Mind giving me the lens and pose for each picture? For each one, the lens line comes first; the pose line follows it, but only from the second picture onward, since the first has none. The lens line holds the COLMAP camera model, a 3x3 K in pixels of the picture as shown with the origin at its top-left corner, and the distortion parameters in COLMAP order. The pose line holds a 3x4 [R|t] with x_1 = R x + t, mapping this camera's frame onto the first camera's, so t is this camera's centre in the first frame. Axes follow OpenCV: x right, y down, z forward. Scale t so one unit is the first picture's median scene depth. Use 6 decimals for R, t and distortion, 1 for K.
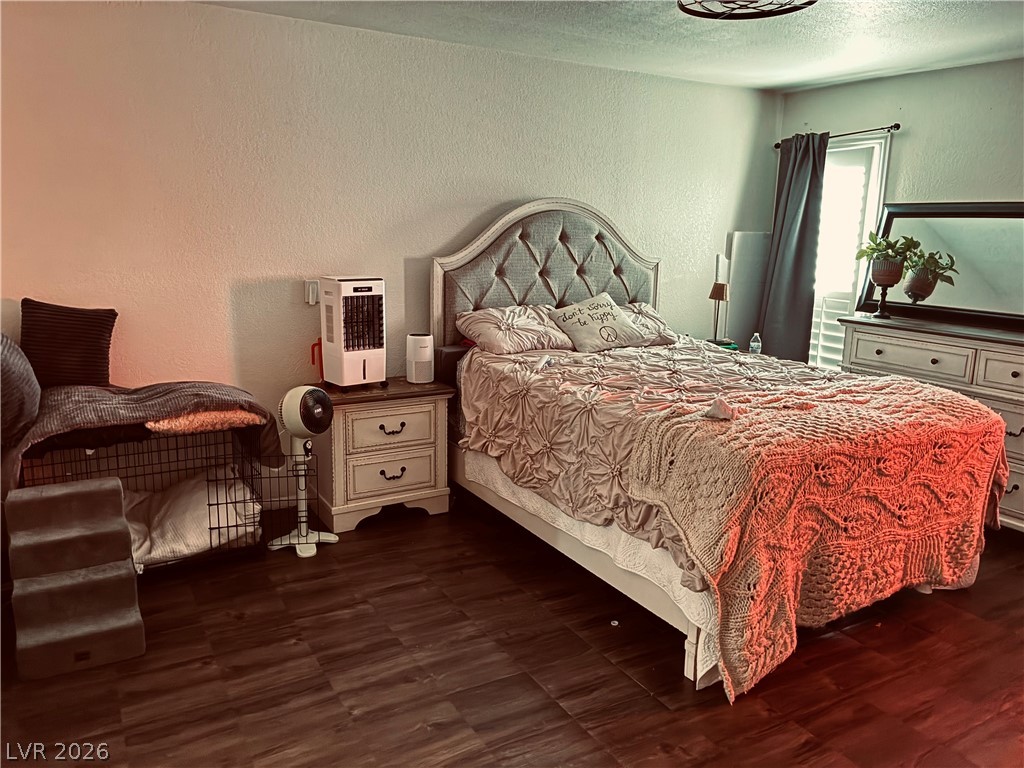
lens RADIAL K [[780.0, 0, 511.8], [0, 780.0, 385.5], [0, 0, 1]] dist [0.002107, -0.018205]
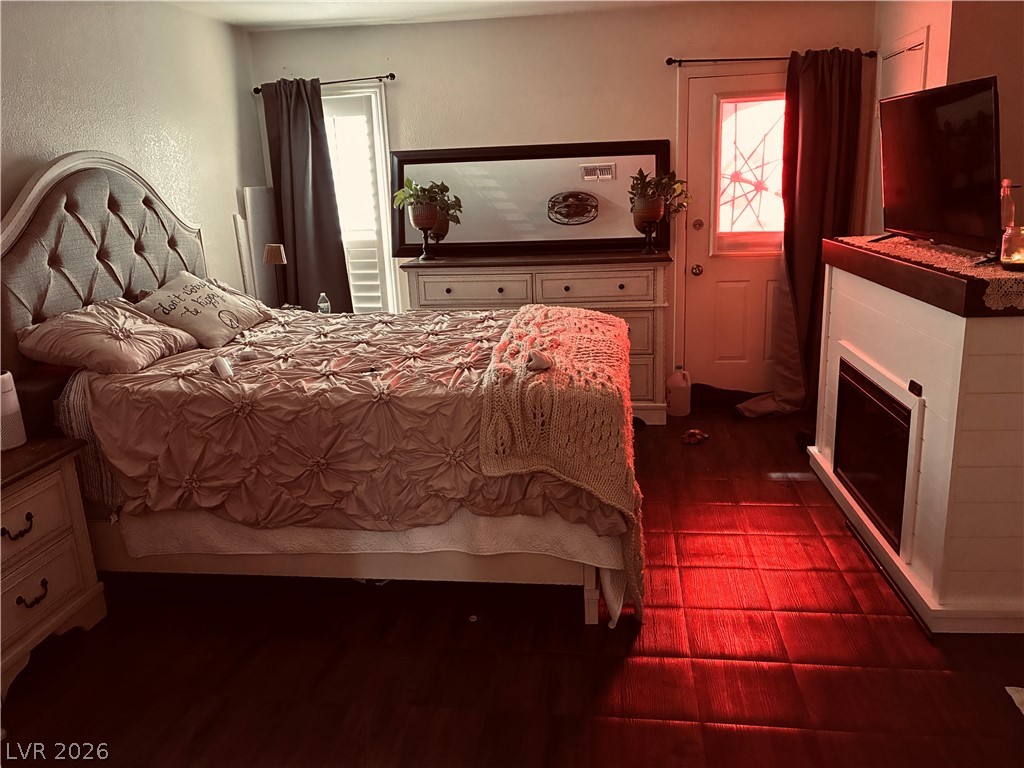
lens RADIAL K [[780.0, 0, 512.8], [0, 780.0, 382.3], [0, 0, 1]] dist [0.002107, -0.018205]
pose [[0.589054, -0.243330, 0.770588, -0.319654], [0.205835, 0.967314, 0.148106, -0.058447], [-0.781439, 0.071372, 0.619886, 0.259375]]
